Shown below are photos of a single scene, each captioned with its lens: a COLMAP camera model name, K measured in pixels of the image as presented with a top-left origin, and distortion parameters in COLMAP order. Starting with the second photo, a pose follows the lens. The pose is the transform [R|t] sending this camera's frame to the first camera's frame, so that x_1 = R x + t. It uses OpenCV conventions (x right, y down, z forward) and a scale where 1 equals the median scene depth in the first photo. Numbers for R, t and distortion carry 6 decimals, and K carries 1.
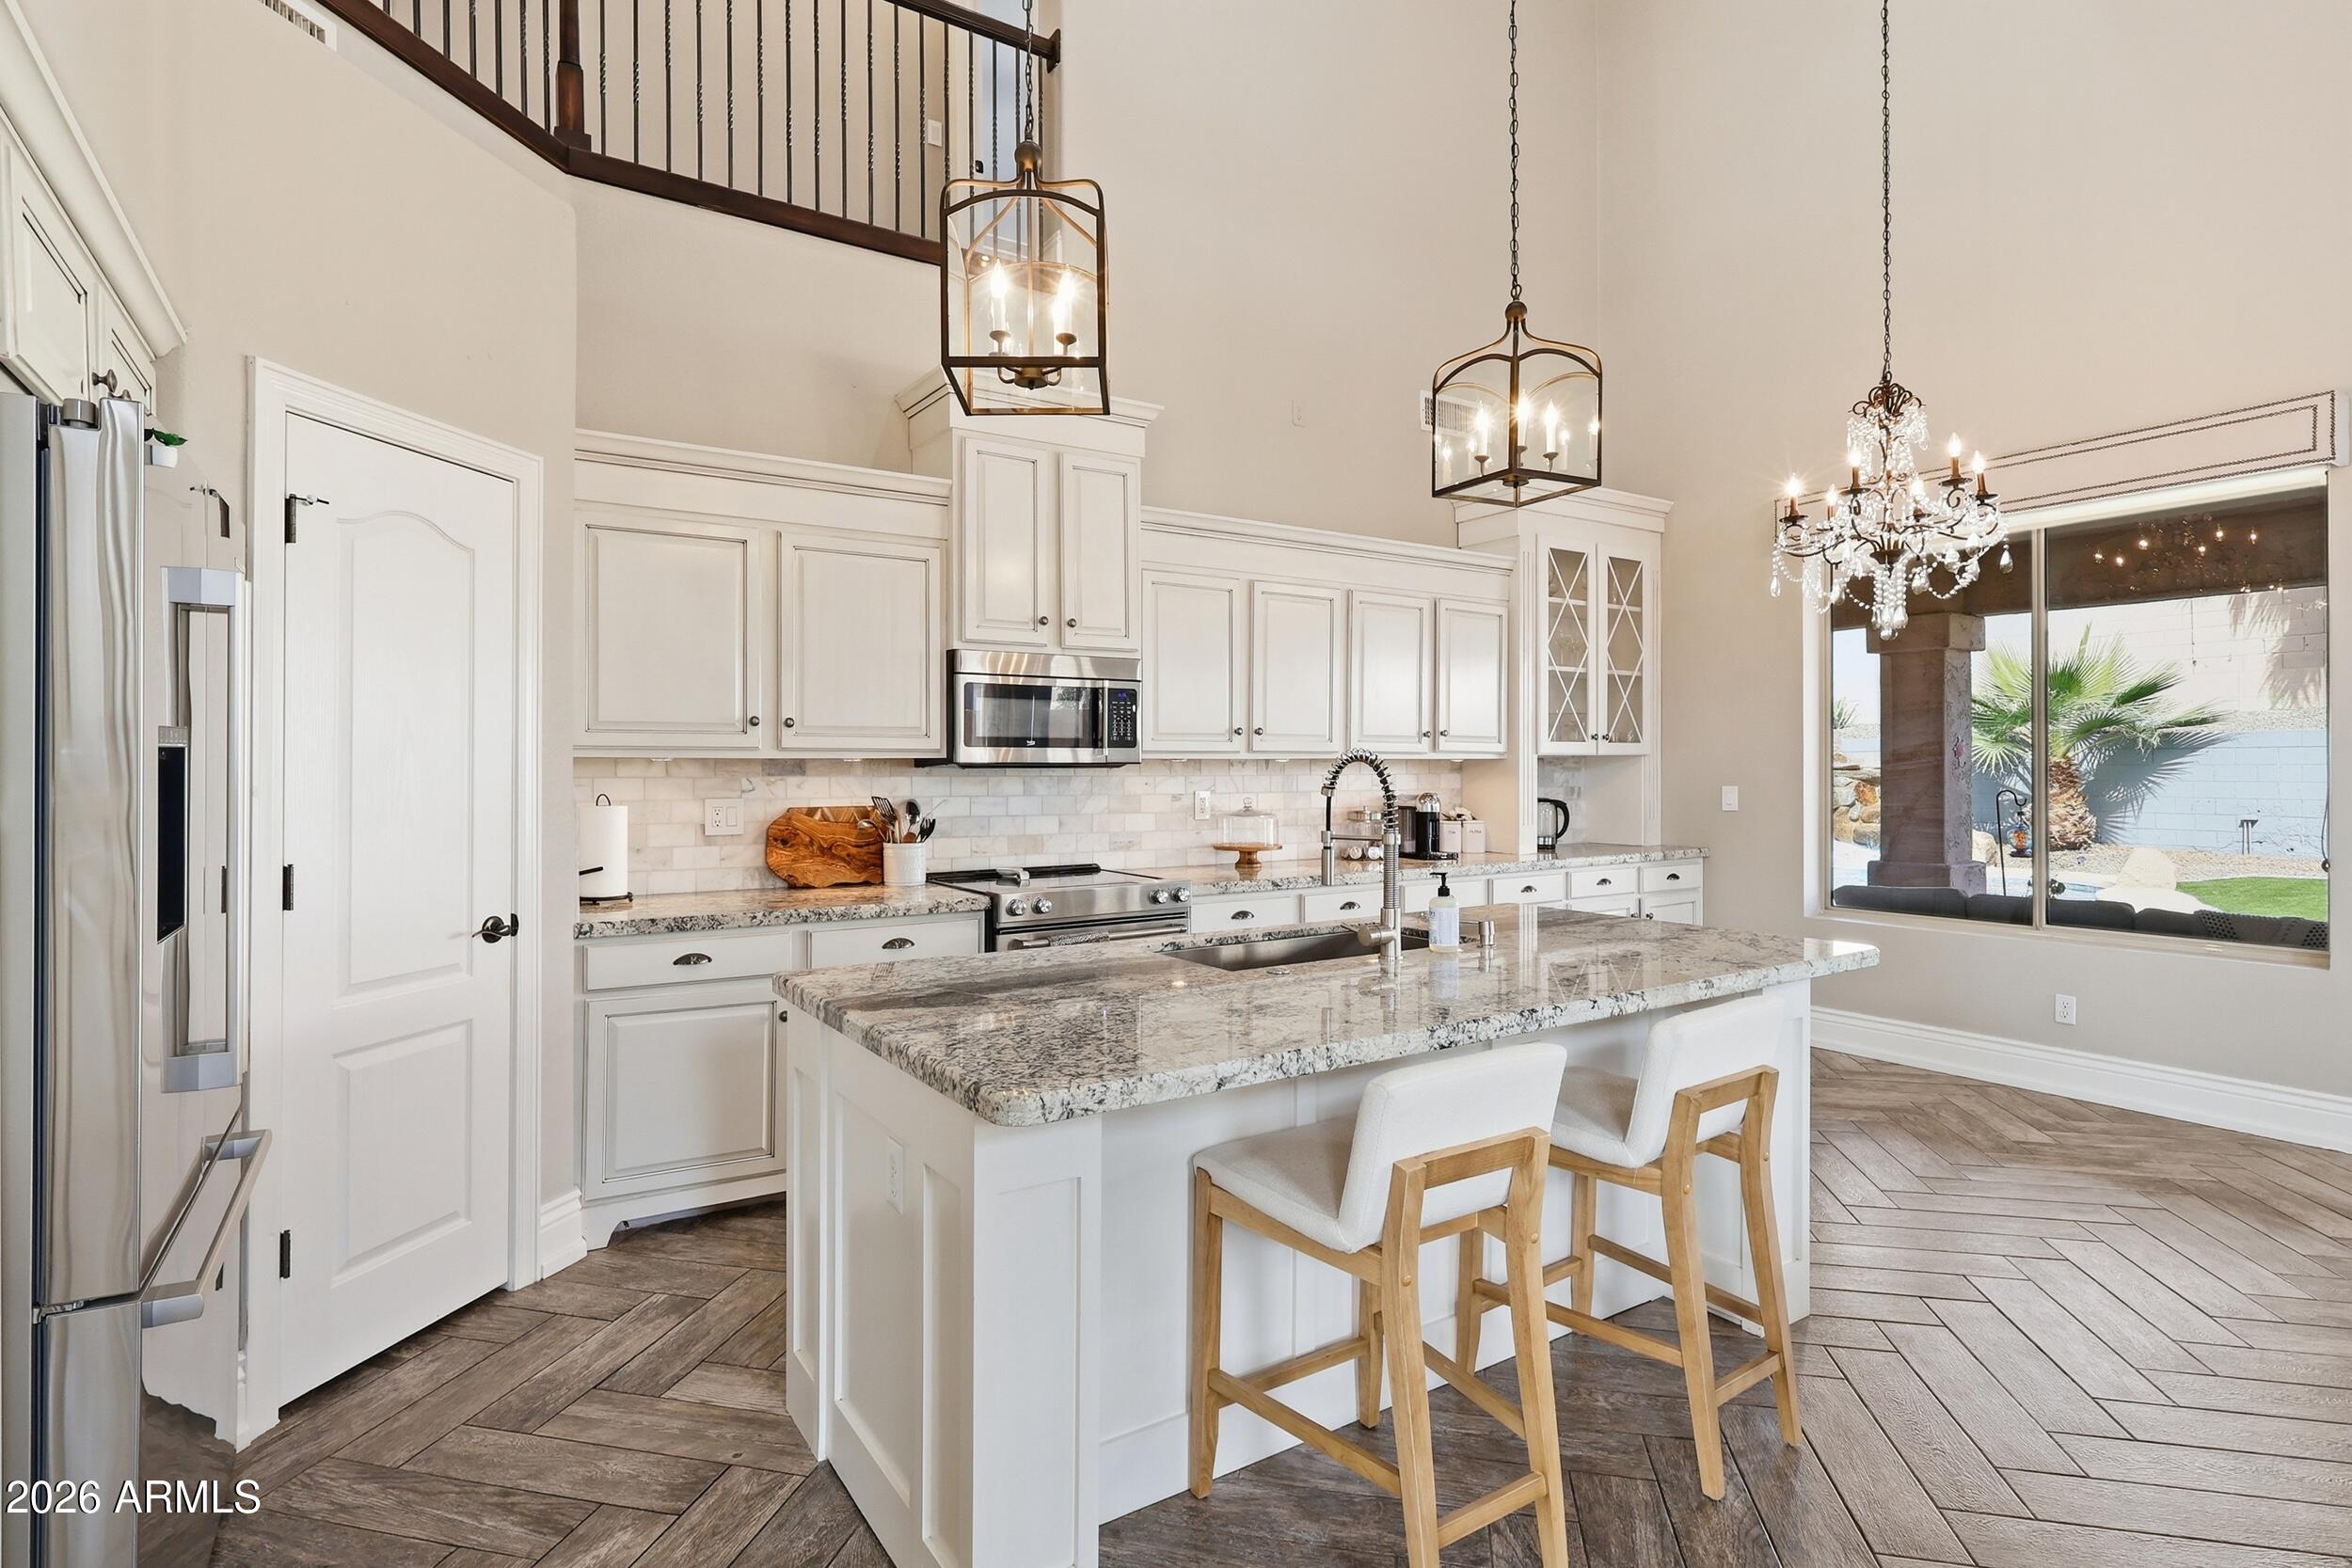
lens RADIAL K [[1182.1, 0, 1173.3], [0, 1182.1, 784.0], [0, 0, 1]] dist [0.001812, 0.000158]
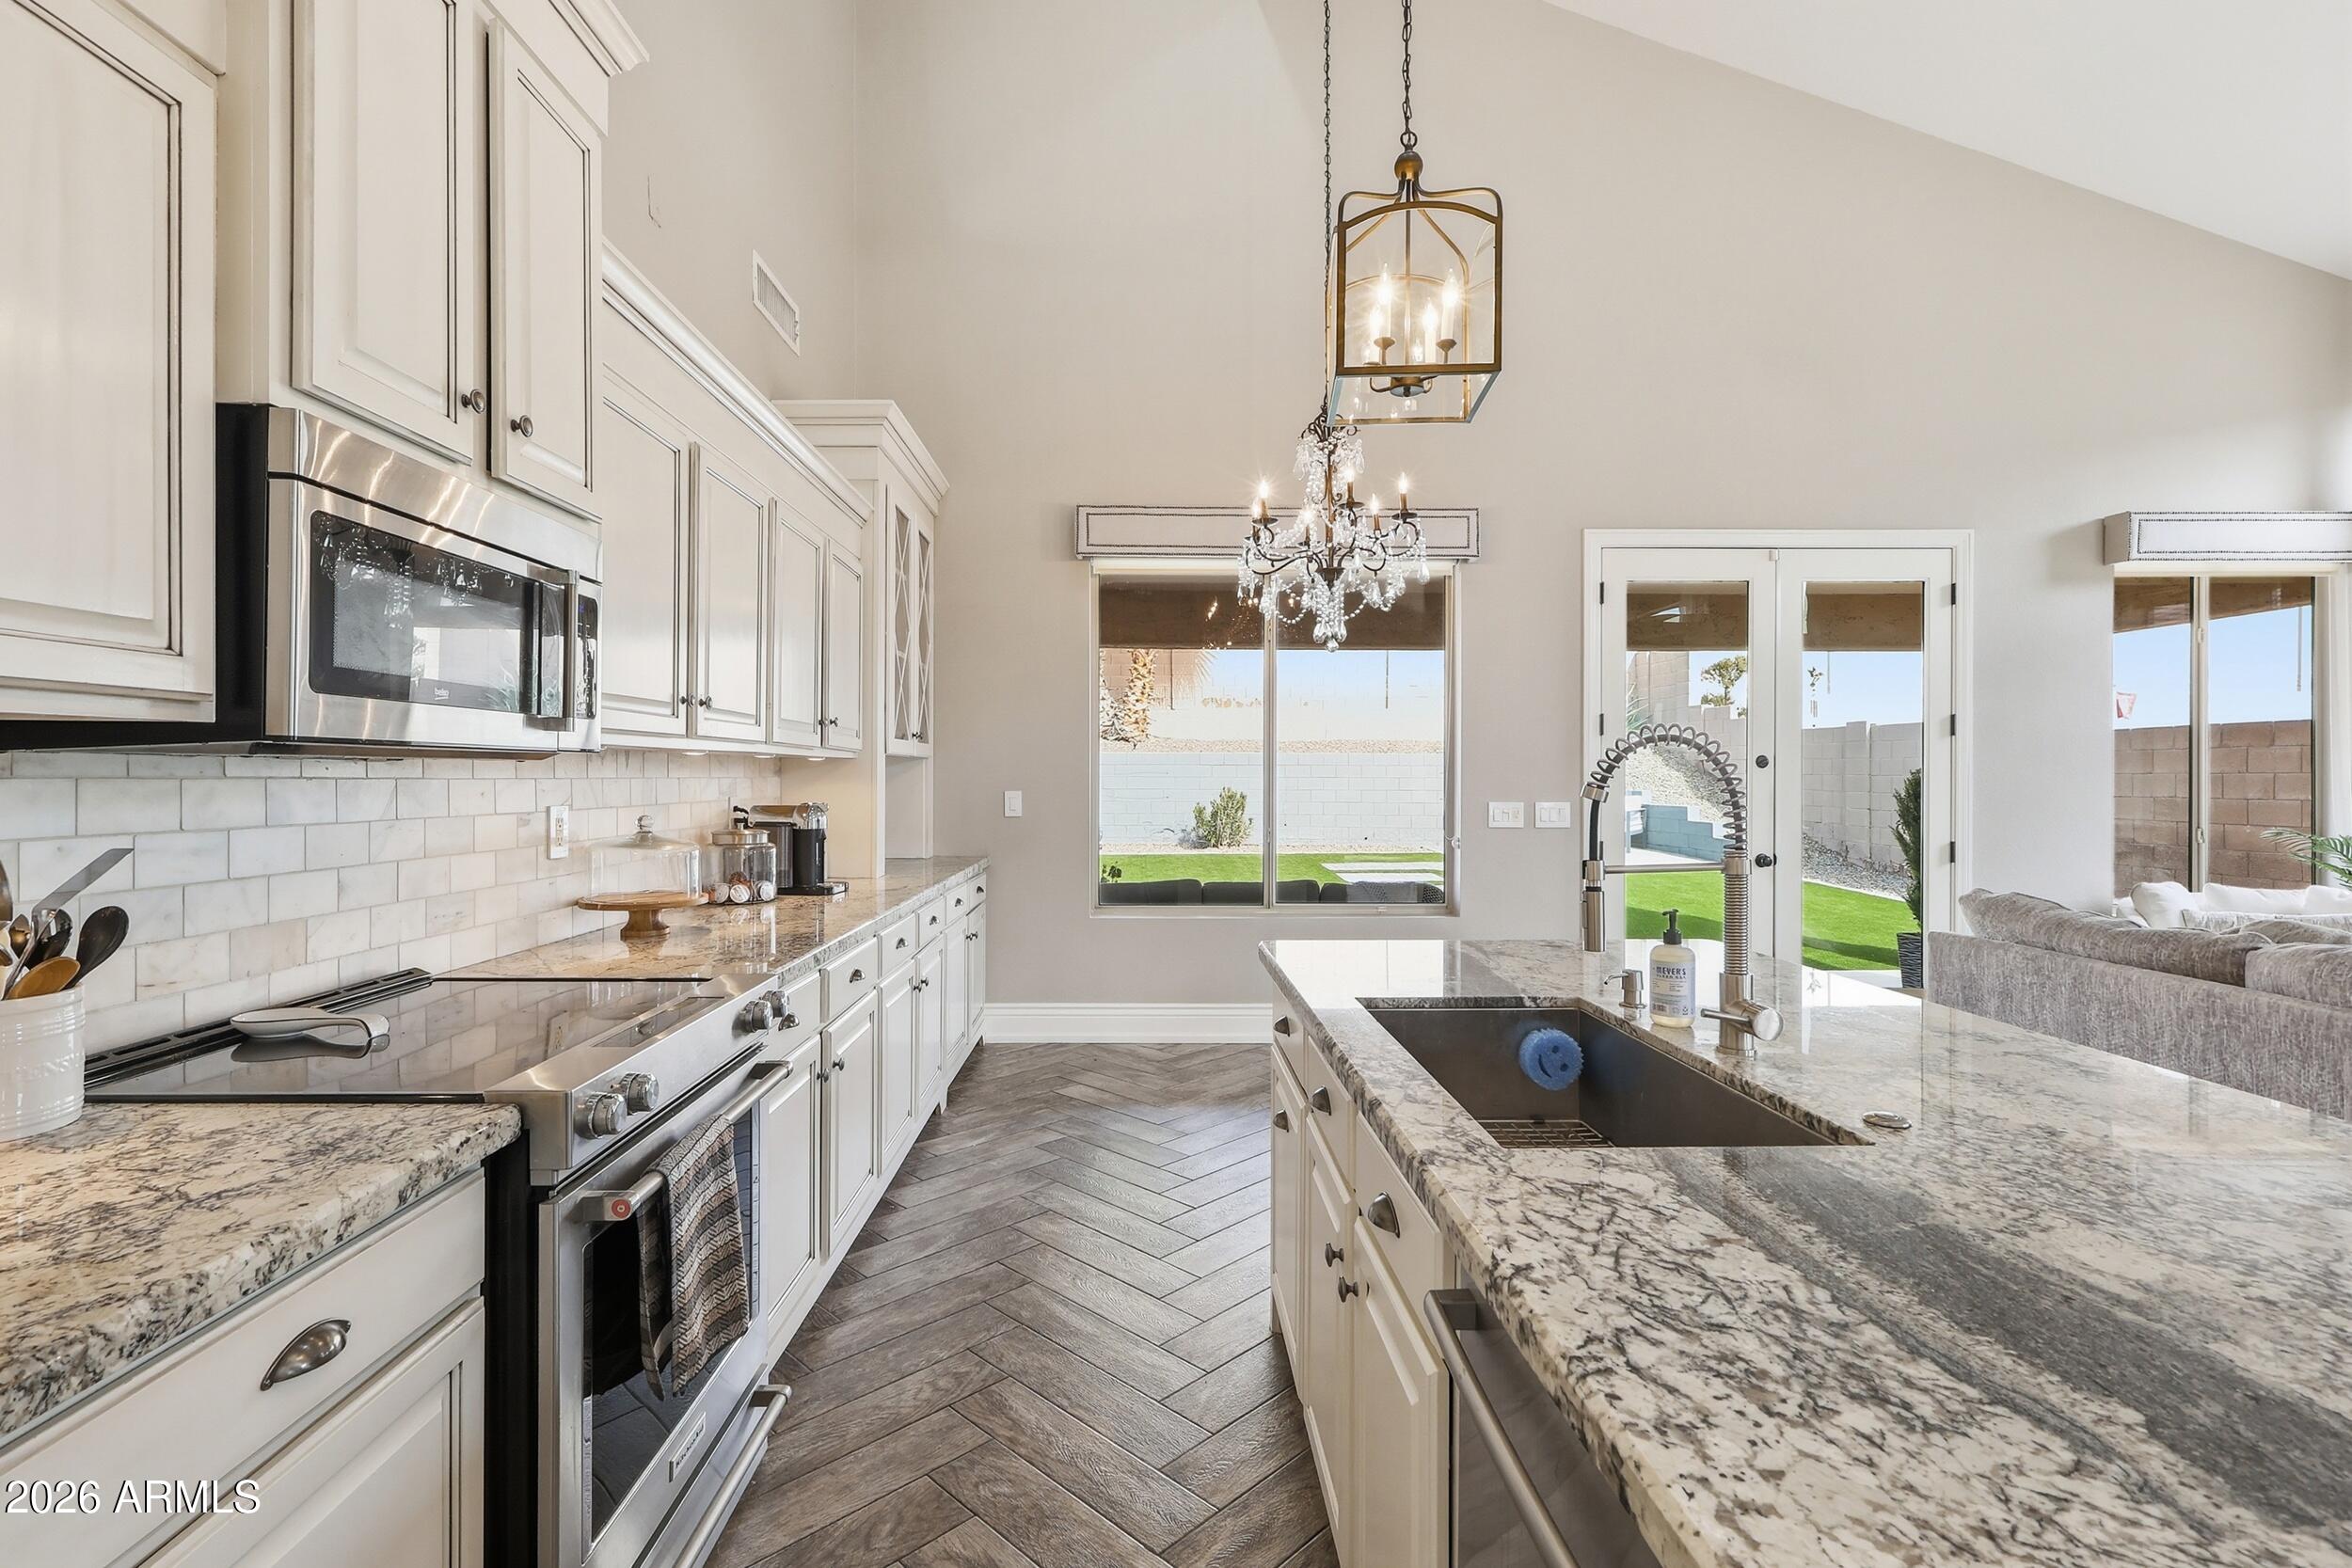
lens RADIAL K [[1088.9, 0, 1165.6], [0, 1088.9, 781.4], [0, 0, 1]] dist [0.002573, 0.001203]
pose [[0.536371, -0.000204, 0.843982, -0.269082], [0.006788, 0.999969, -0.004073, -0.001603], [-0.843955, 0.007913, 0.536356, 0.526313]]
